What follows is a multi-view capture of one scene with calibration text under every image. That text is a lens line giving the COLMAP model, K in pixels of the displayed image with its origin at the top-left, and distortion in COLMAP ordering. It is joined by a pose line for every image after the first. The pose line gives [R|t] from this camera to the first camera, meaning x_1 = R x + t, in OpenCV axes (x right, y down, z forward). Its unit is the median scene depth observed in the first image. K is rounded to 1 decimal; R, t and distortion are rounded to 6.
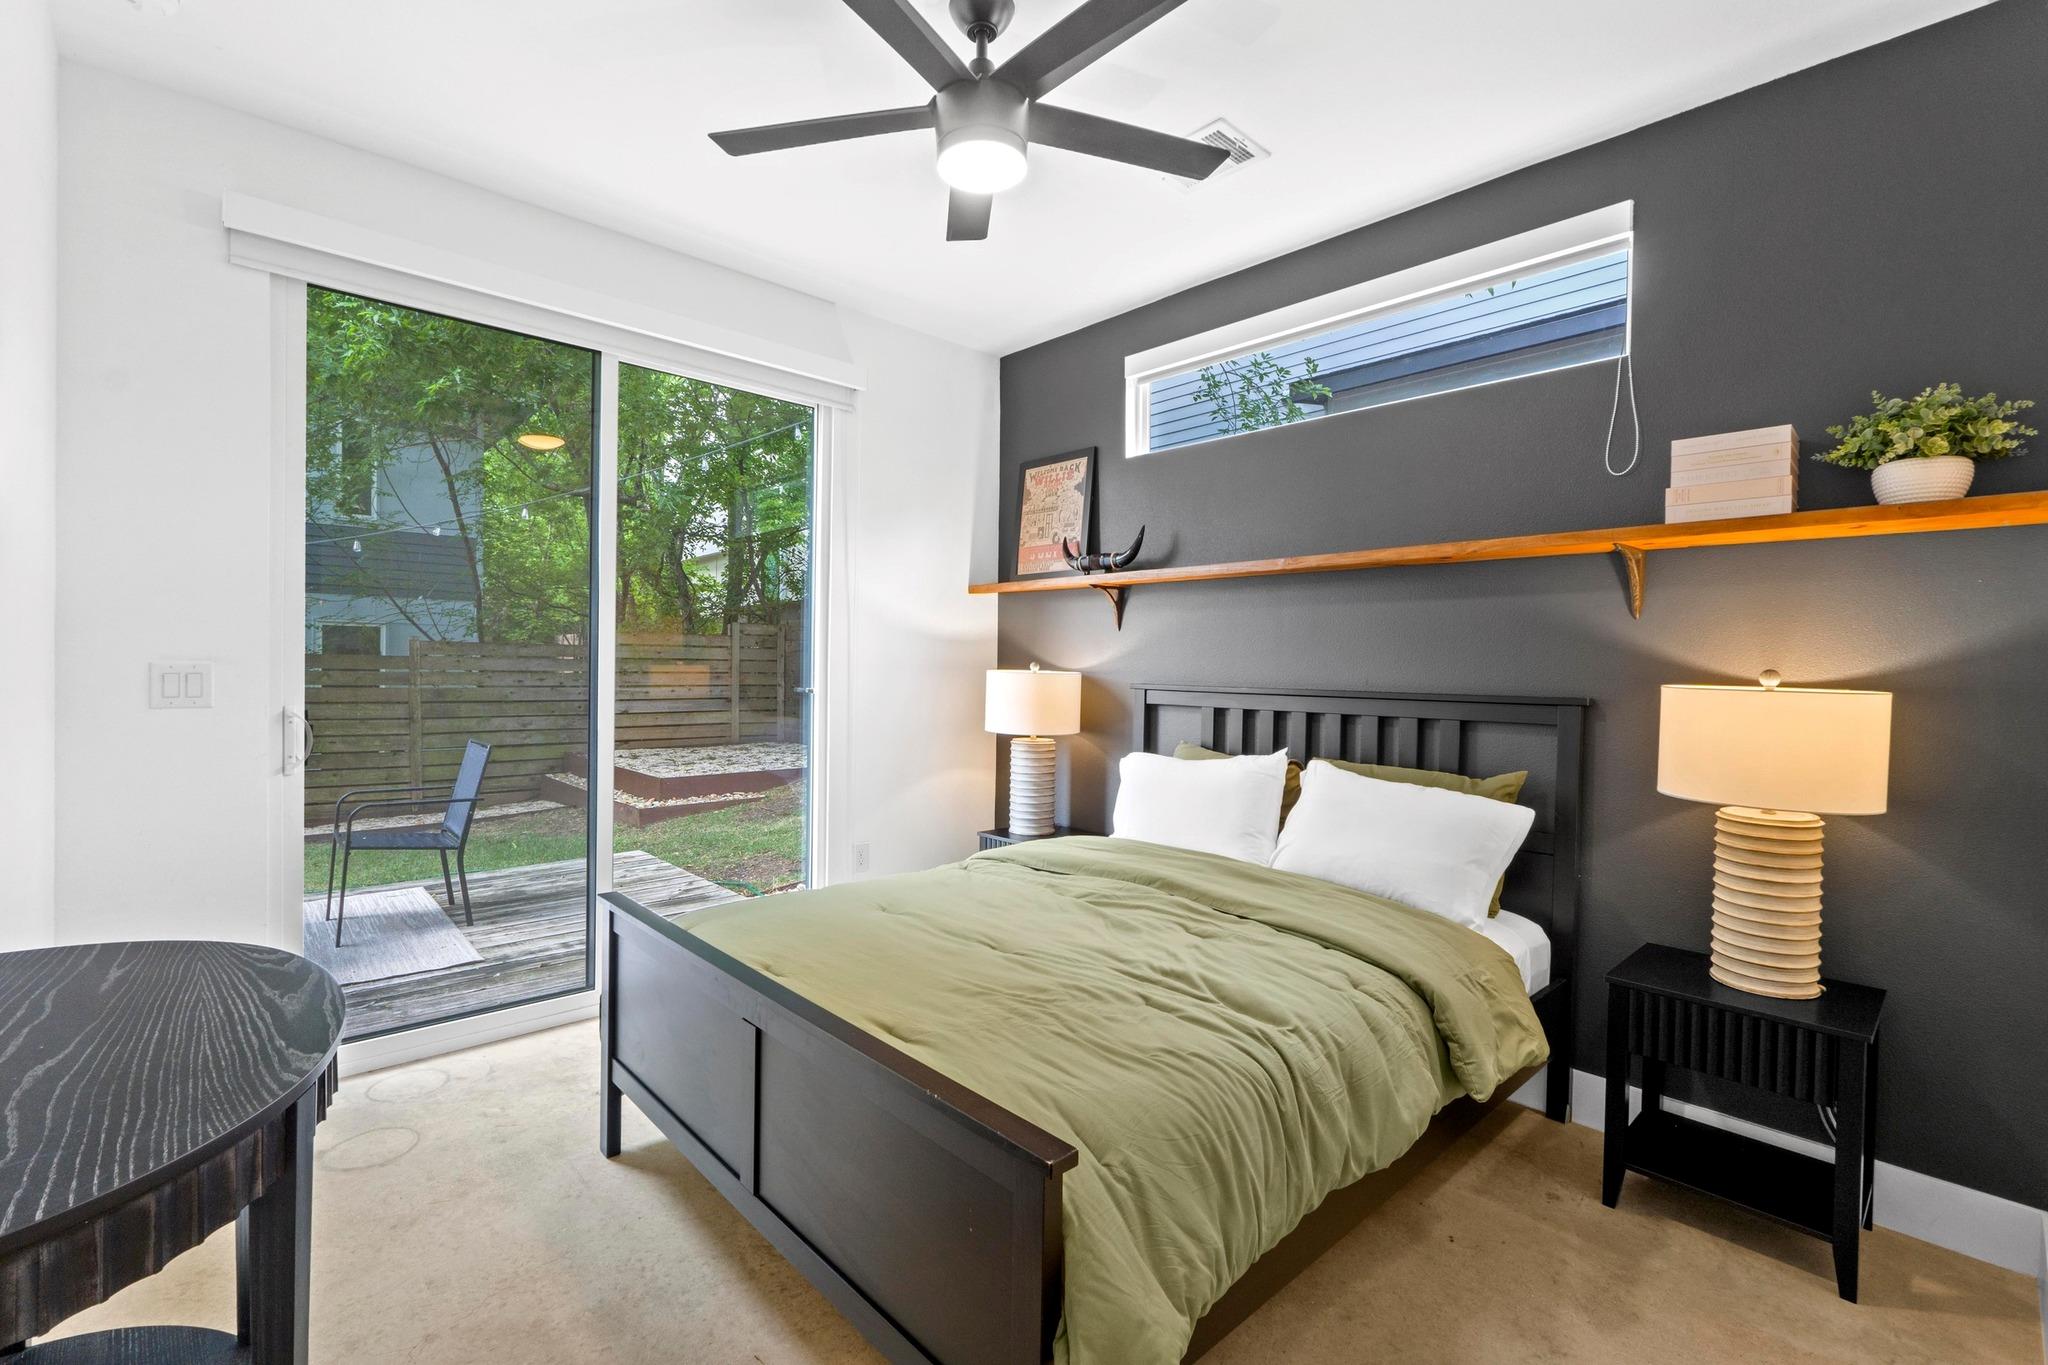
lens RADIAL K [[870.9, 0, 1024.0], [0, 870.9, 682.5], [0, 0, 1]] dist [-0.020481, 0.000211]
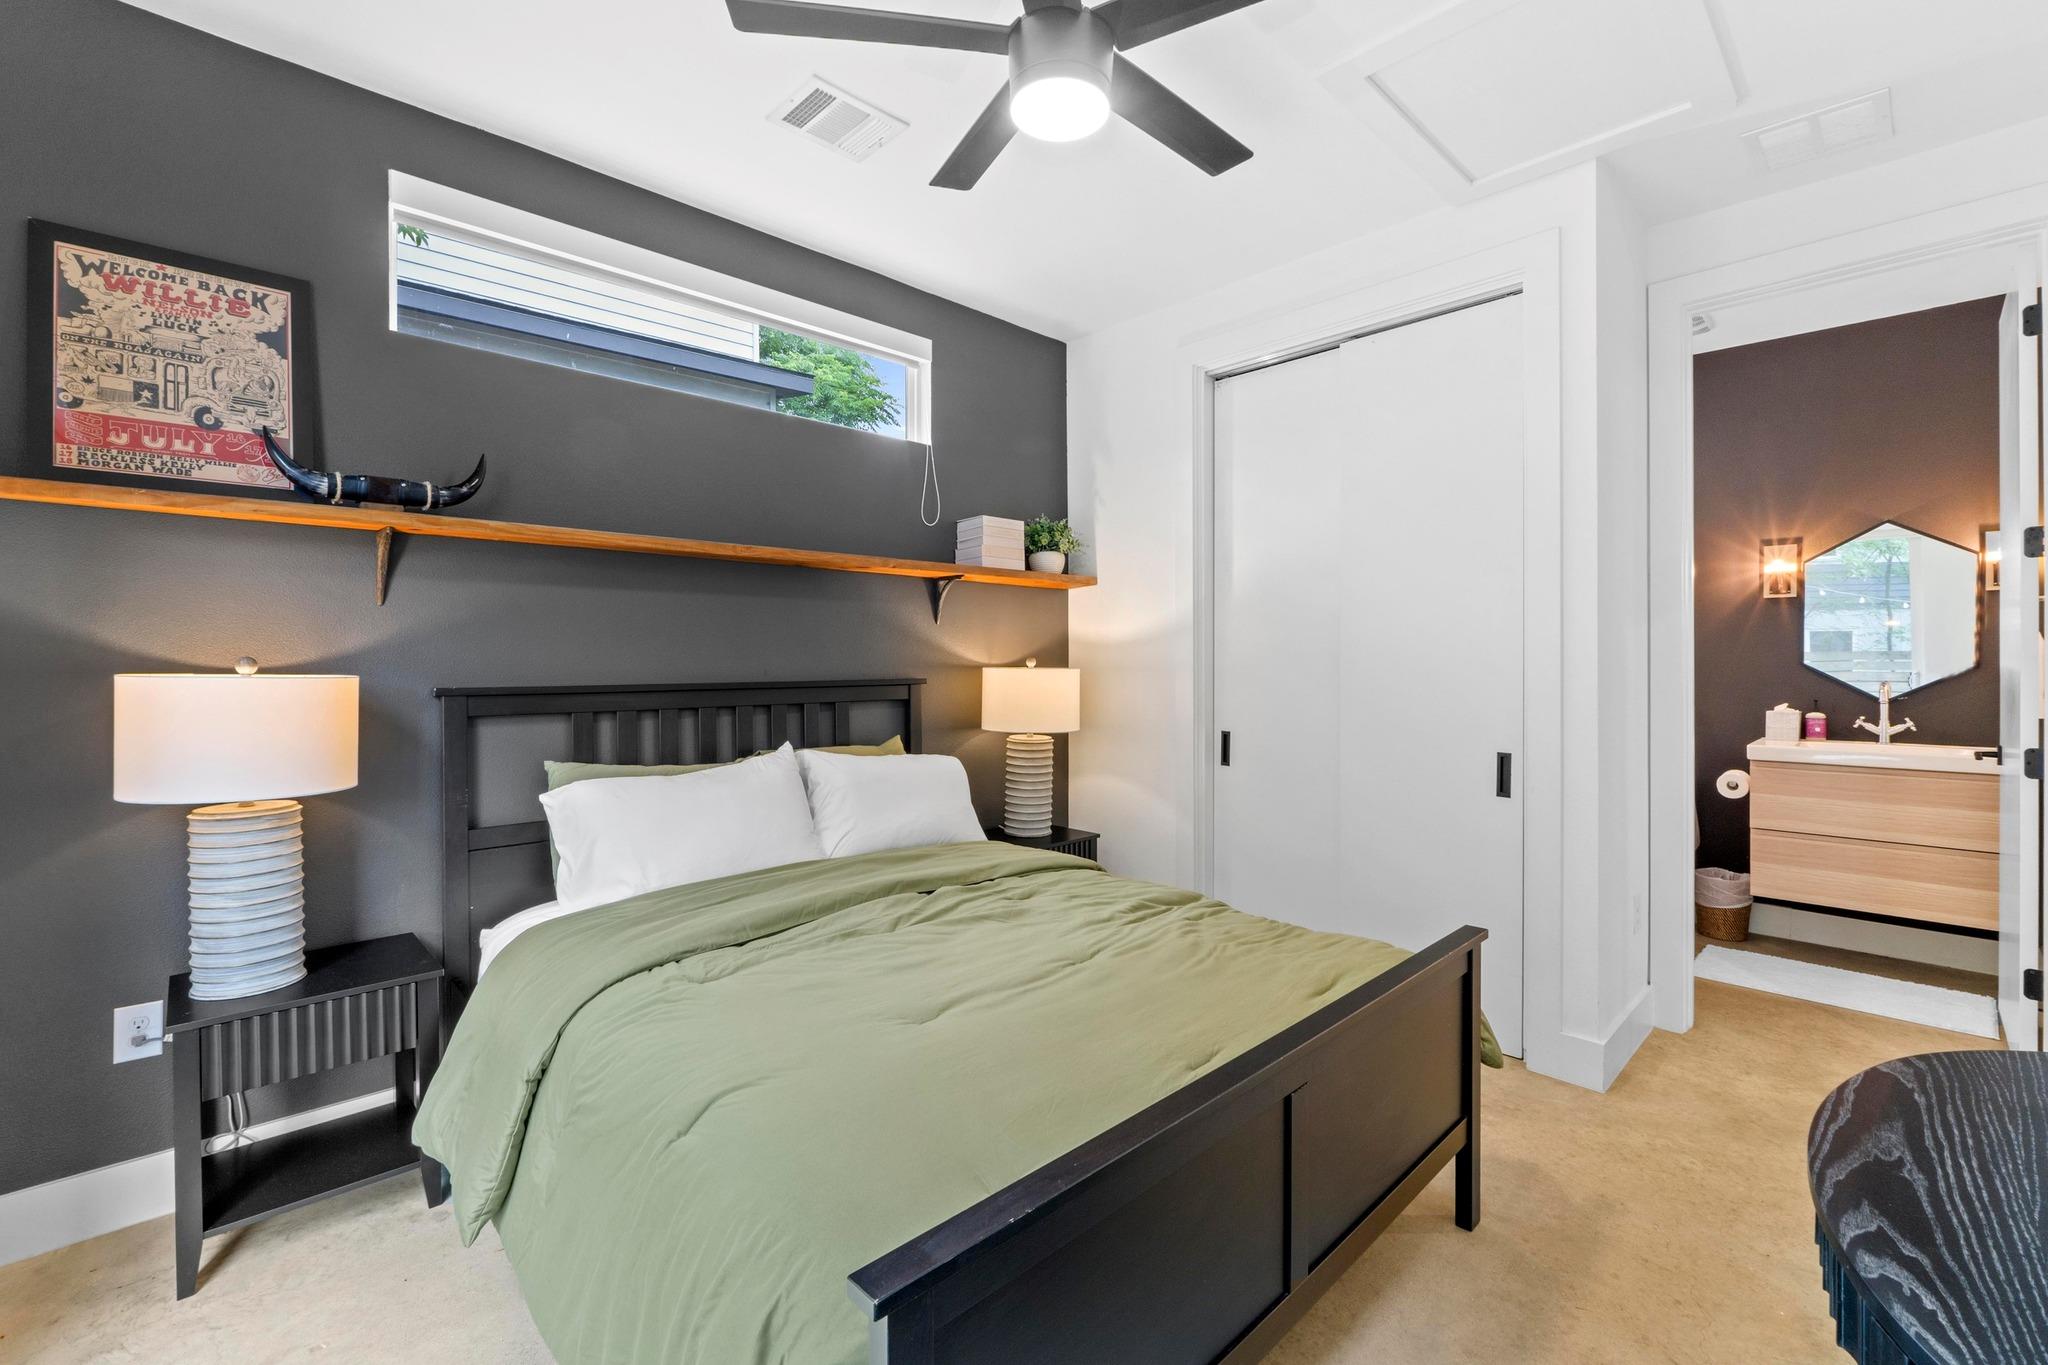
lens RADIAL K [[861.4, 0, 1019.7], [0, 861.4, 662.0], [0, 0, 1]] dist [0.000827, -0.005320]
pose [[0.010308, -0.014781, 0.999838, -0.678893], [0.022986, 0.999630, 0.014541, -0.023904], [-0.999683, 0.022832, 0.010644, 0.738717]]
